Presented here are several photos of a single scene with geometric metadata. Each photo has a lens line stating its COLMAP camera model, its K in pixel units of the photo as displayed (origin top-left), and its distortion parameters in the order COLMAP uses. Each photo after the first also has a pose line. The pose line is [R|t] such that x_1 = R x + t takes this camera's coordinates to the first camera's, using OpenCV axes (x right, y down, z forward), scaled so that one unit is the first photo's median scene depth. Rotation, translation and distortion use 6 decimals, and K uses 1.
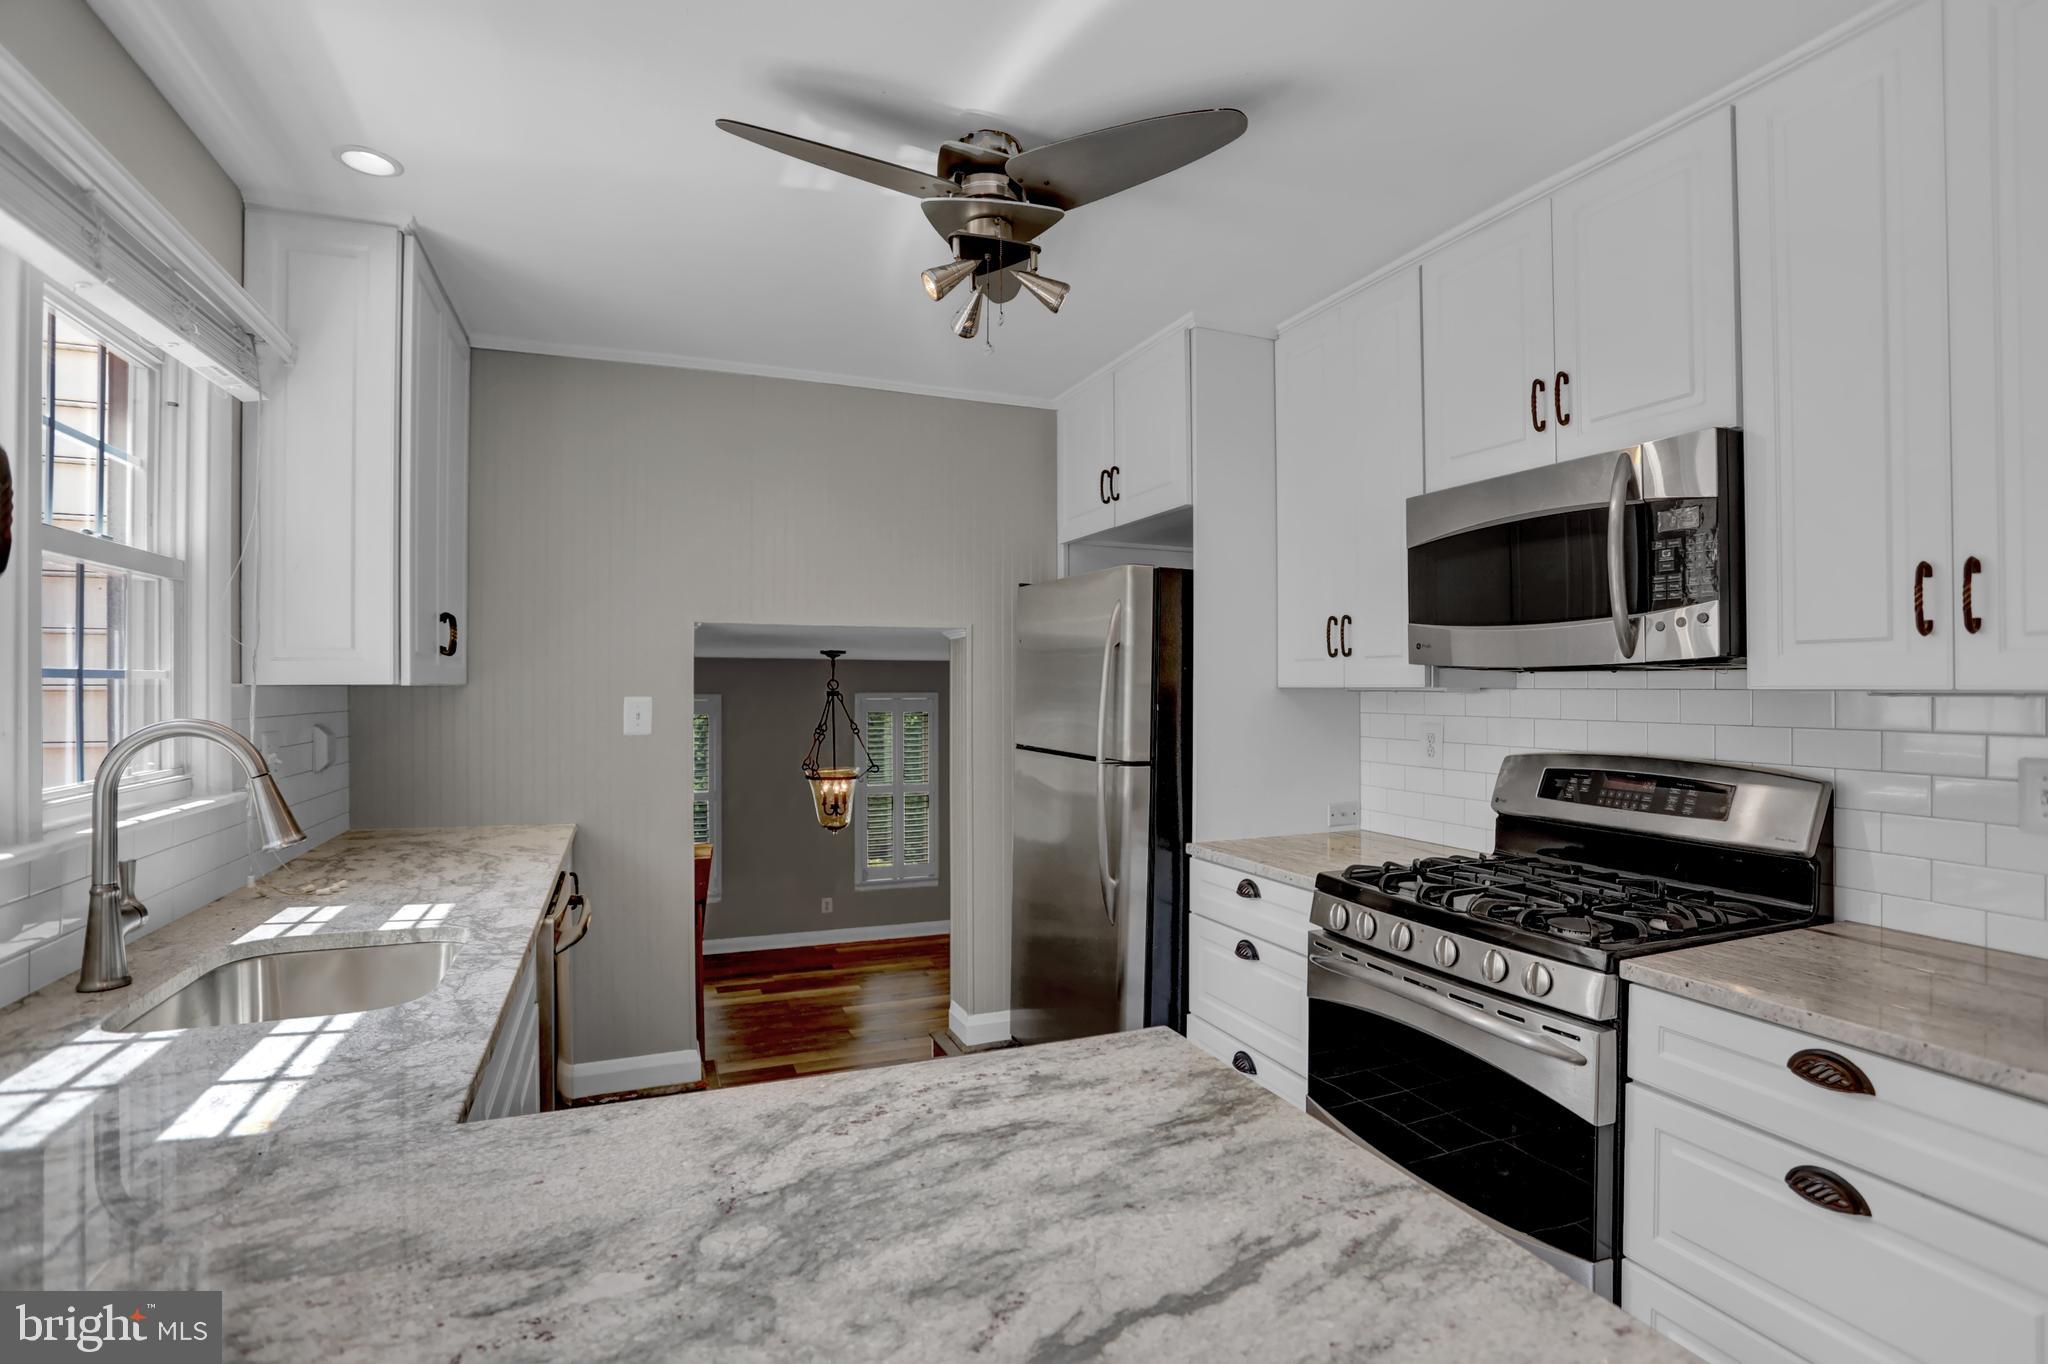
lens RADIAL K [[971.5, 0, 1024.0], [0, 971.5, 682.0], [0, 0, 1]] dist [-0.068105, 0.030069]
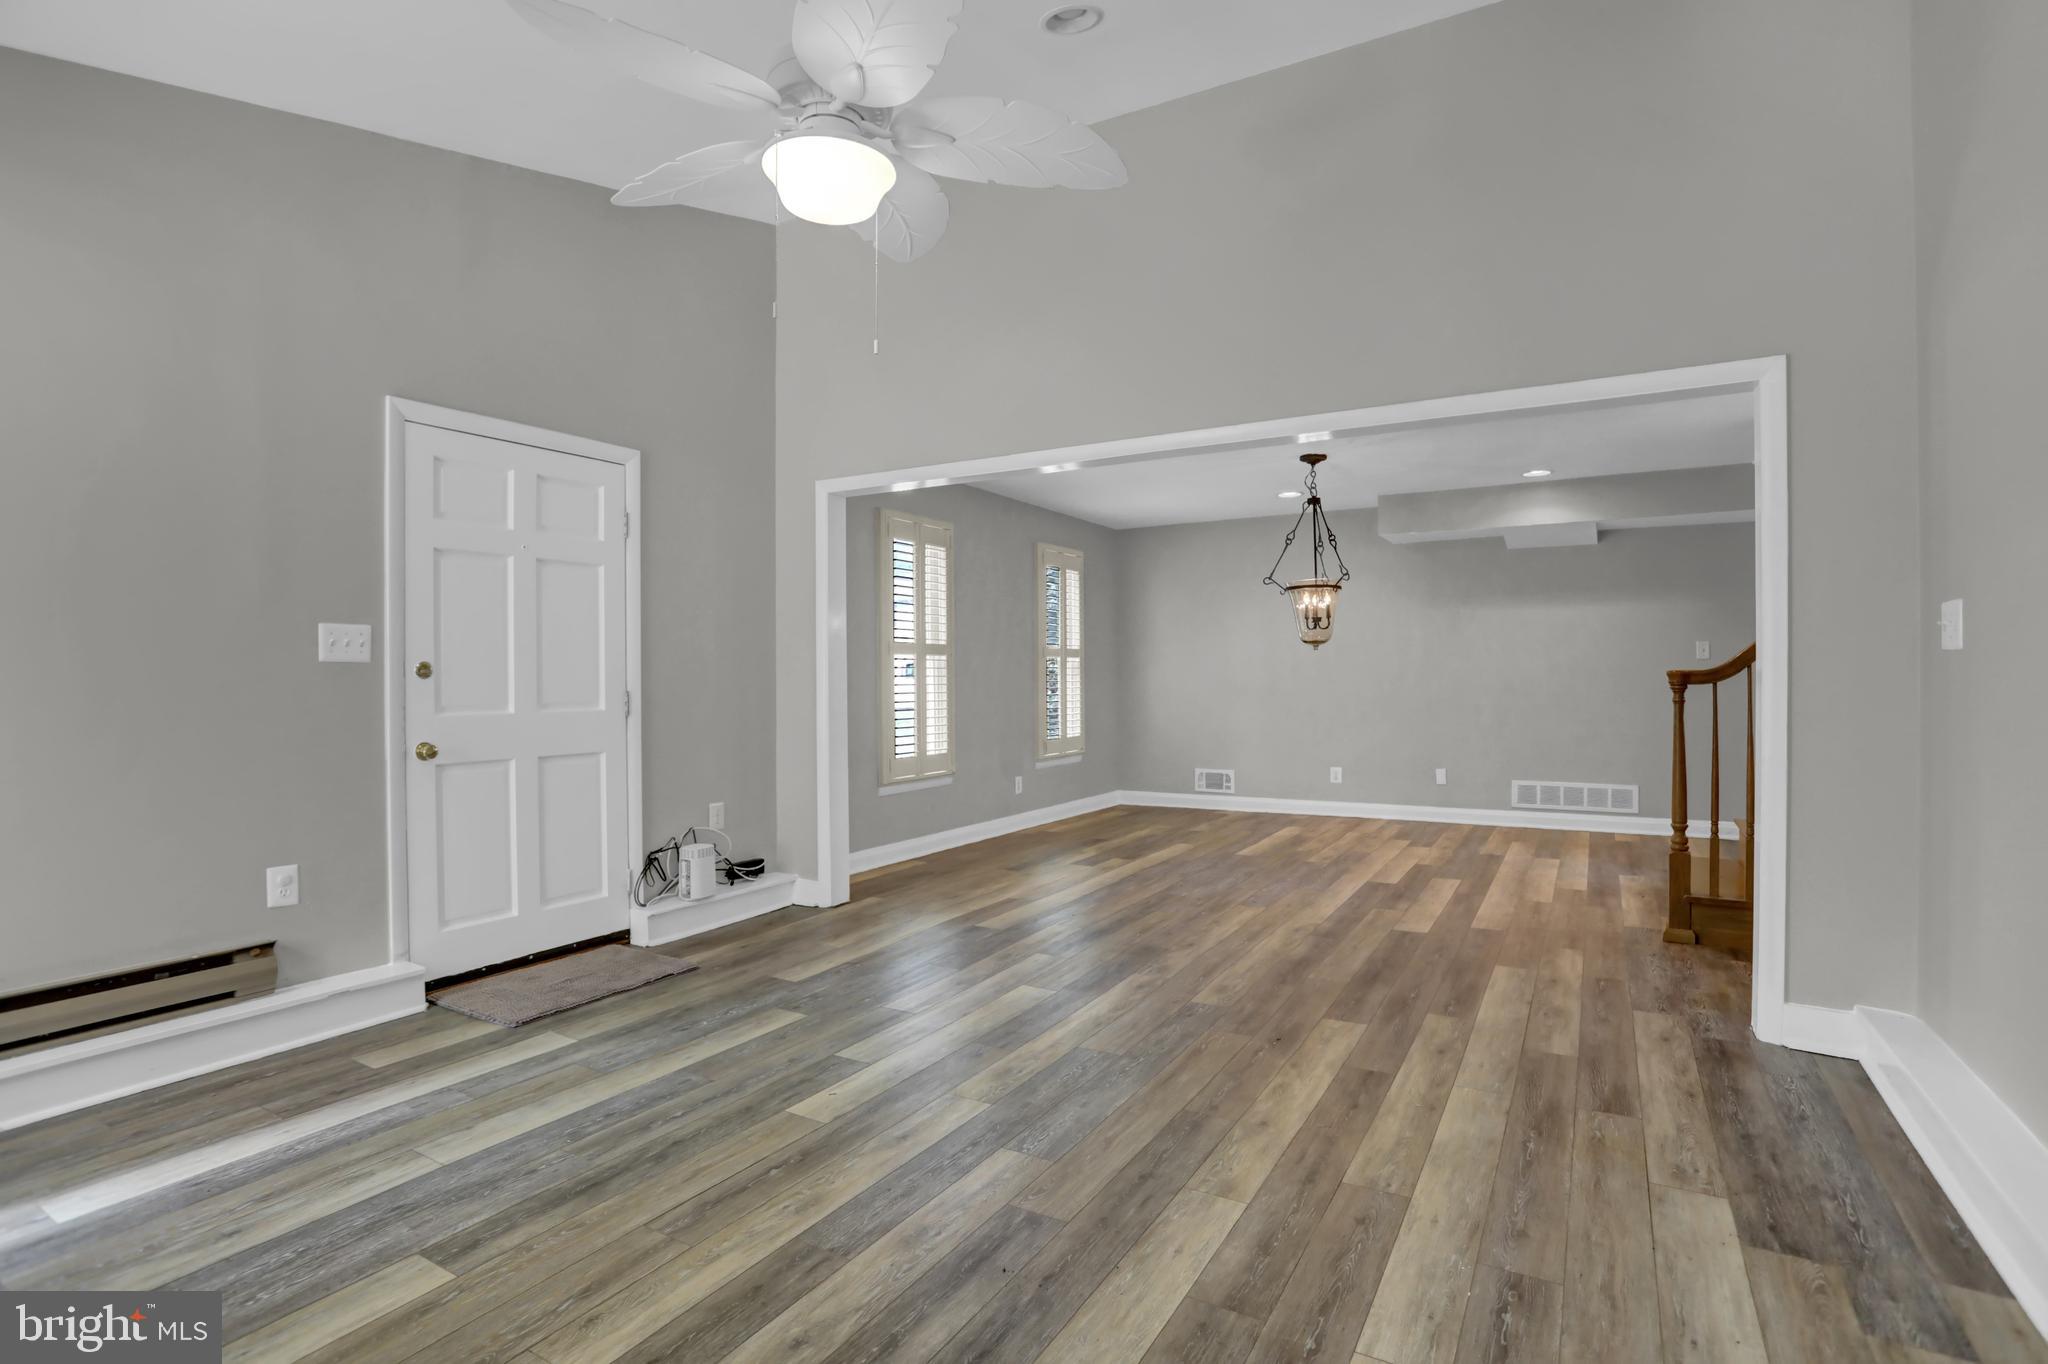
lens RADIAL K [[989.1, 0, 1030.4], [0, 989.1, 683.9], [0, 0, 1]] dist [-0.075632, 0.032964]
pose [[0.790186, -0.012185, 0.612746, -2.558557], [0.003470, 0.999875, 0.015409, 0.444995], [-0.612857, -0.010050, 0.790130, 1.036920]]
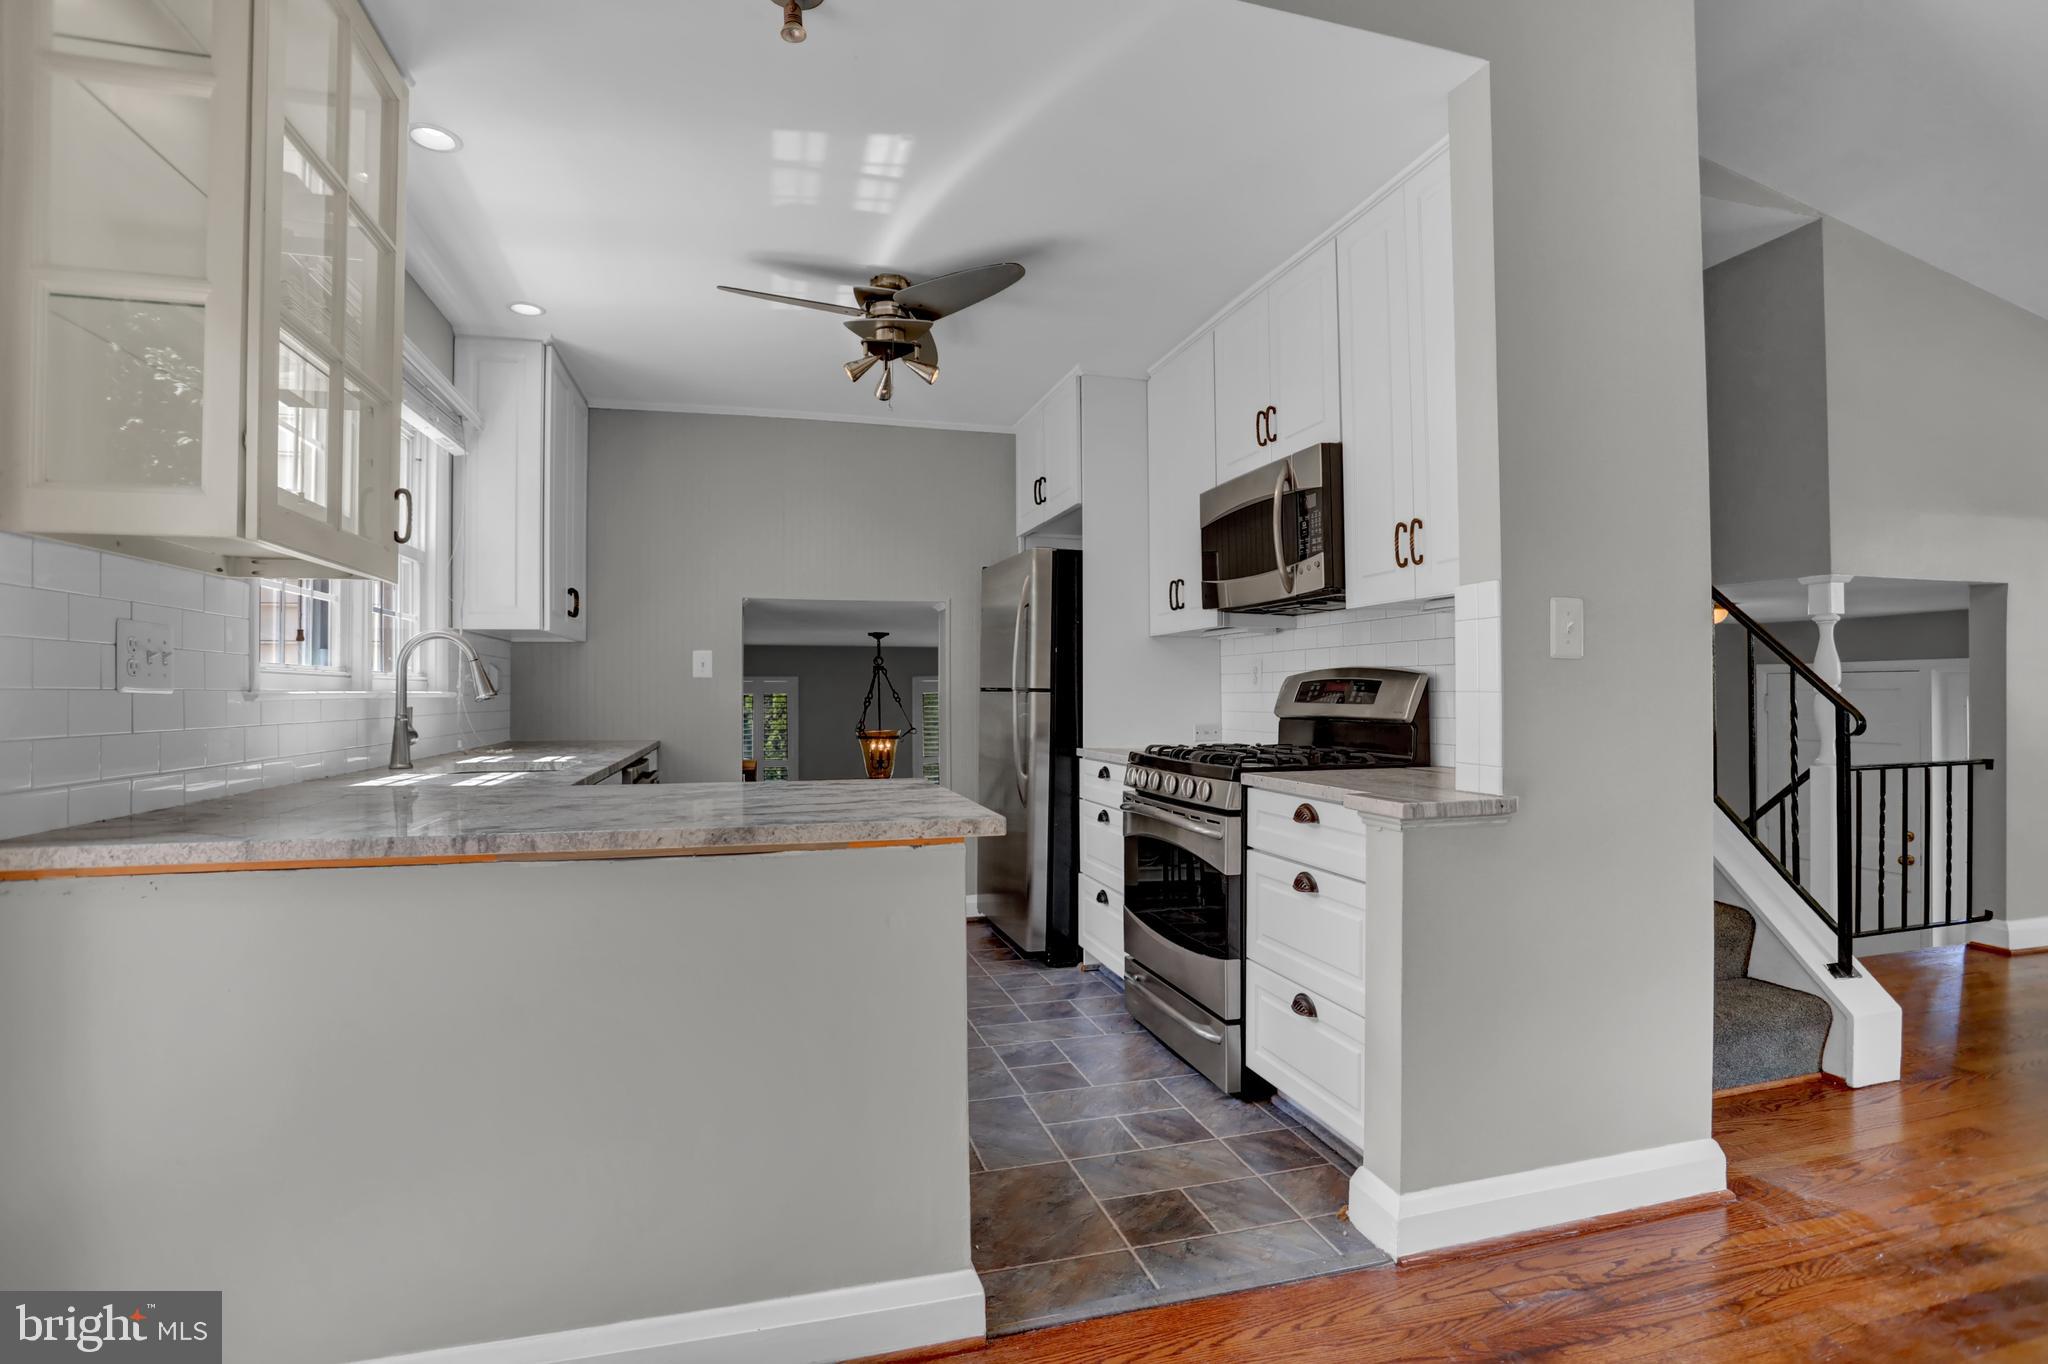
lens RADIAL K [[989.1, 0, 1030.4], [0, 989.1, 683.9], [0, 0, 1]] dist [-0.075632, 0.032964]
pose [[0.993687, -0.004961, -0.112081, 0.328600], [0.003989, 0.999952, -0.008896, 0.110370], [0.112120, 0.008393, 0.993659, -0.516876]]
